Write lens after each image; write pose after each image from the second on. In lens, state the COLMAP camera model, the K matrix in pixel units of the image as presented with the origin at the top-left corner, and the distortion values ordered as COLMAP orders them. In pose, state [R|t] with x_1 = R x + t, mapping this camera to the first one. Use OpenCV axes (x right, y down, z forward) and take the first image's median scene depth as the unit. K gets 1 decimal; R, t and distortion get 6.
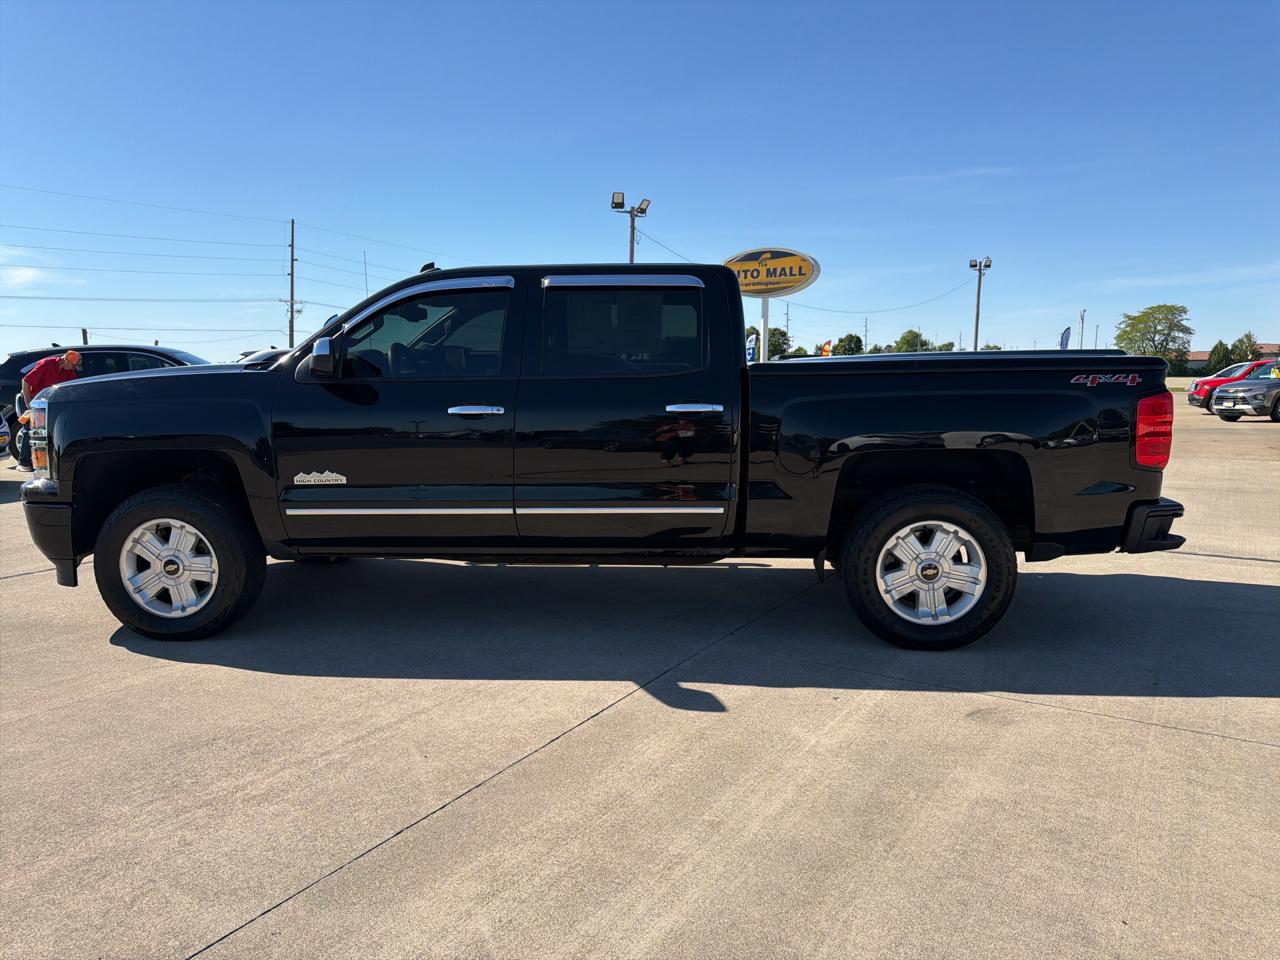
lens RADIAL K [[908.9, 0, 622.8], [0, 908.9, 473.5], [0, 0, 1]] dist [-0.002059, -0.005466]
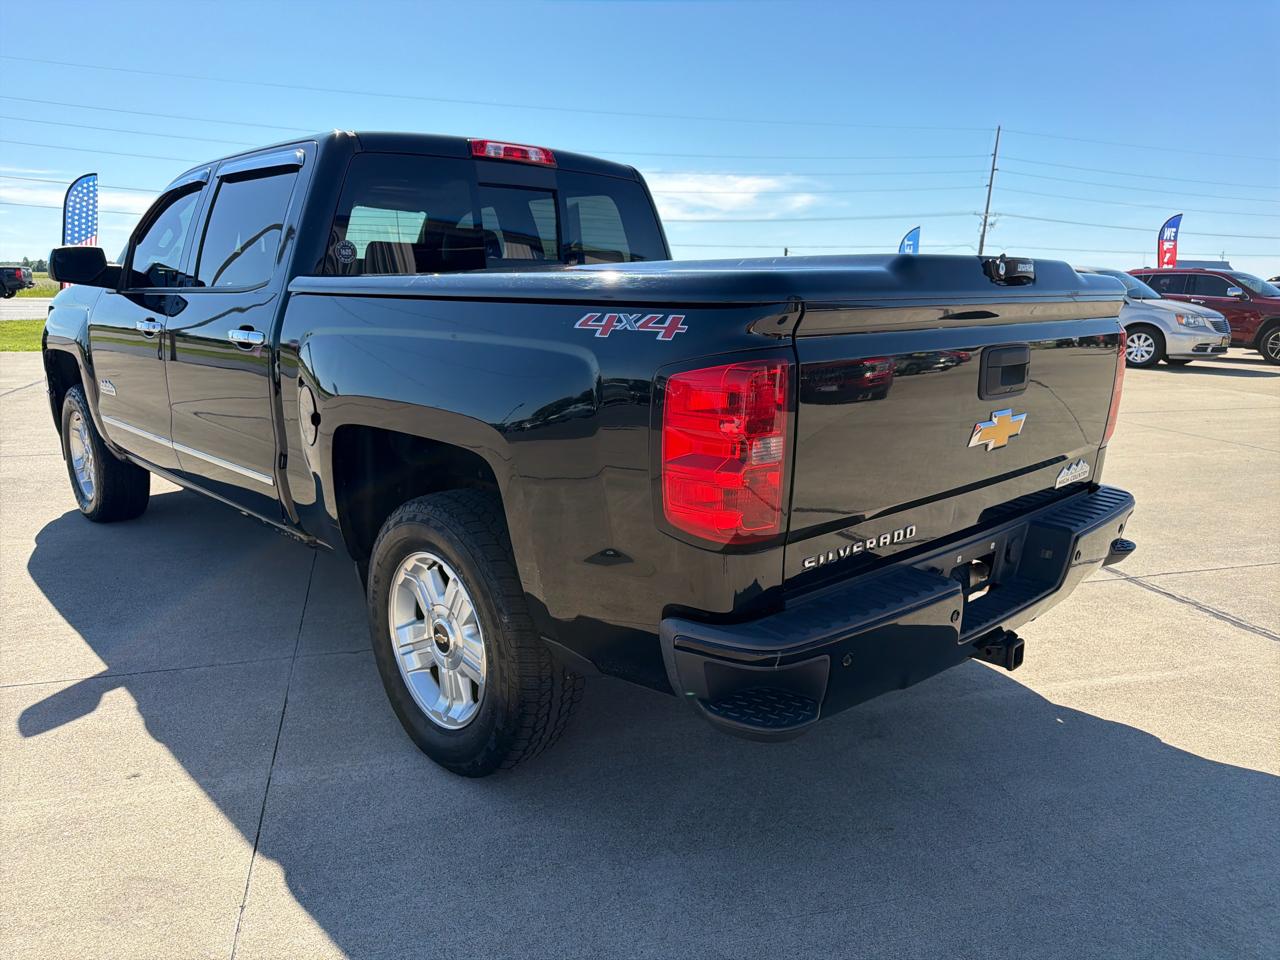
lens RADIAL K [[908.9, 0, 622.8], [0, 908.9, 473.5], [0, 0, 1]] dist [-0.002059, -0.005466]
pose [[0.745162, 0.143370, -0.651290, 0.804824], [-0.084268, 0.989032, 0.121304, -0.082005], [0.661538, -0.035508, 0.749071, 0.636784]]
